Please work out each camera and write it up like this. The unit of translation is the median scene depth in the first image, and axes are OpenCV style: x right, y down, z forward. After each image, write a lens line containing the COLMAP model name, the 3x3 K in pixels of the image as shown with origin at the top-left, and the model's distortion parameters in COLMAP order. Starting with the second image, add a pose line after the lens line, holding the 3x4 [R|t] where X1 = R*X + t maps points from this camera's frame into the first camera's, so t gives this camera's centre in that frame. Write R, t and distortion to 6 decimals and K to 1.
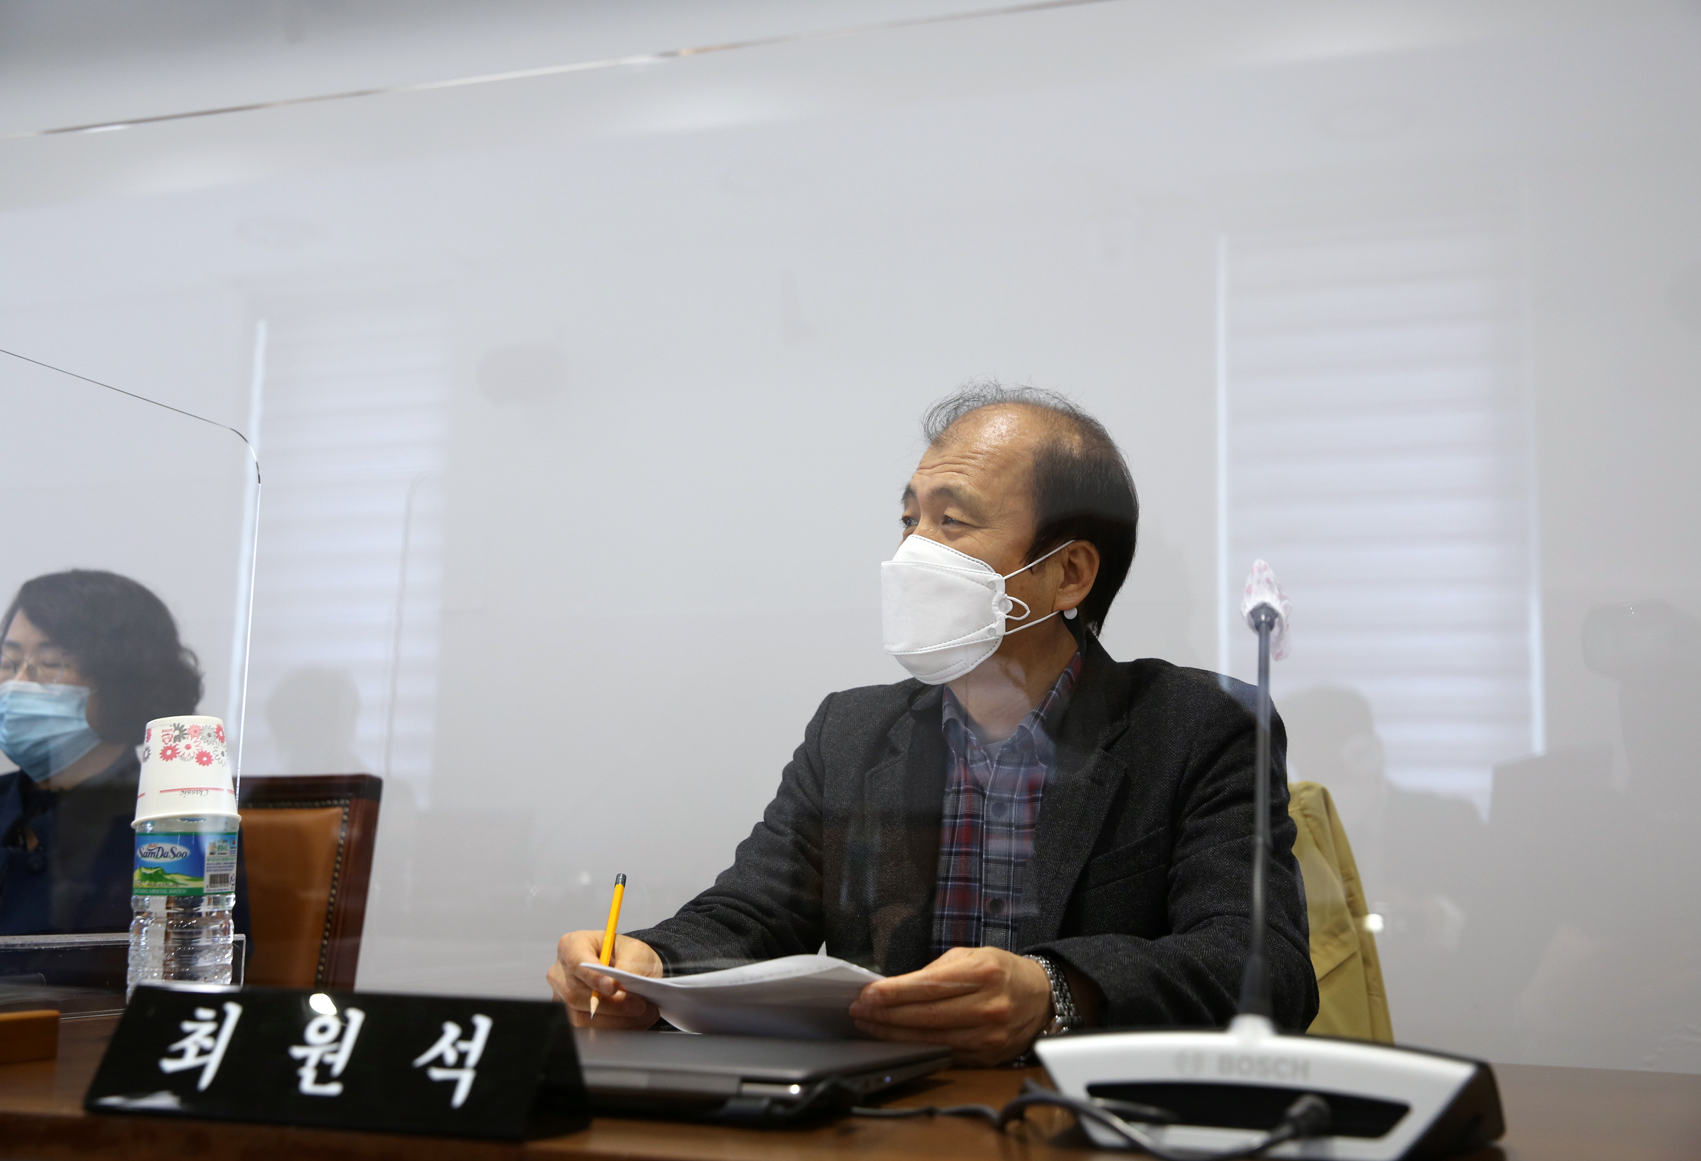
lens RADIAL K [[2240.0, 0, 850.5], [0, 2240.0, 580.5], [0, 0, 1]] dist [-0.306301, 1.248871]
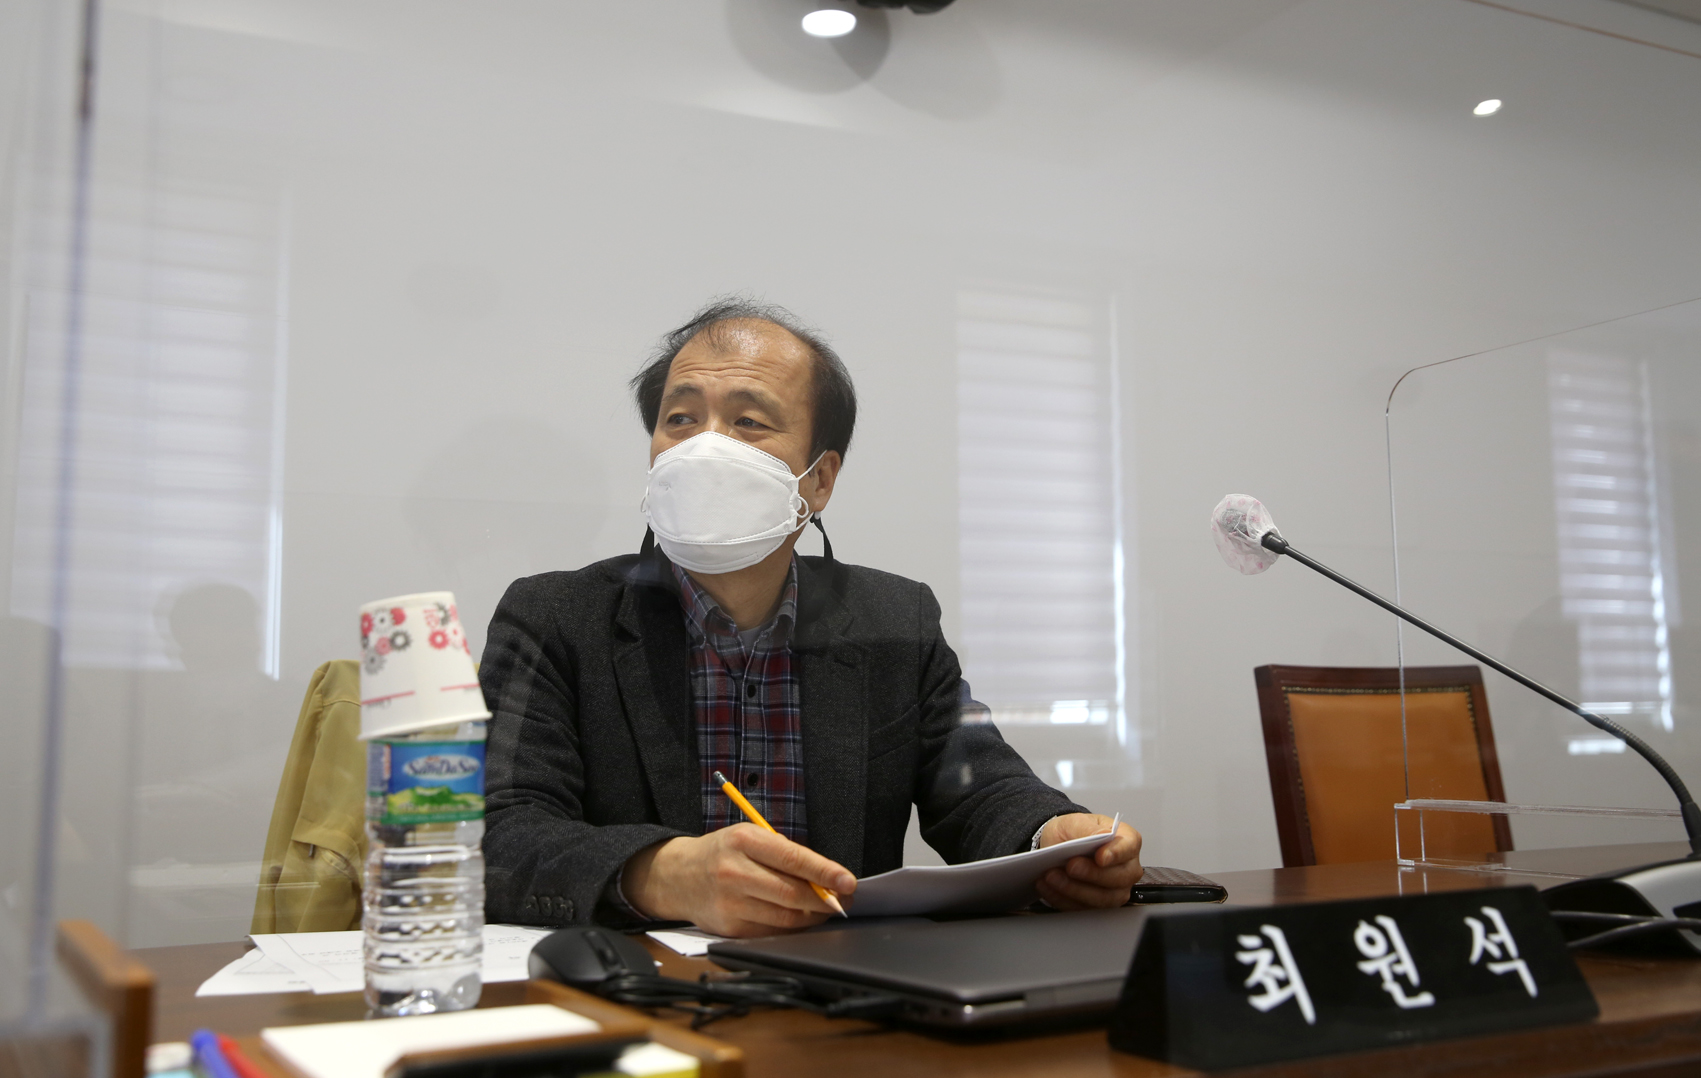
lens RADIAL K [[1802.4, 0, 850.5], [0, 1802.4, 539.0], [0, 0, 1]] dist [-0.048228, 0.007112]
pose [[0.685517, 0.045378, 0.726641, -0.553199], [-0.063125, 0.998002, -0.002772, 0.028828], [-0.725315, -0.043969, 0.687012, 0.373592]]
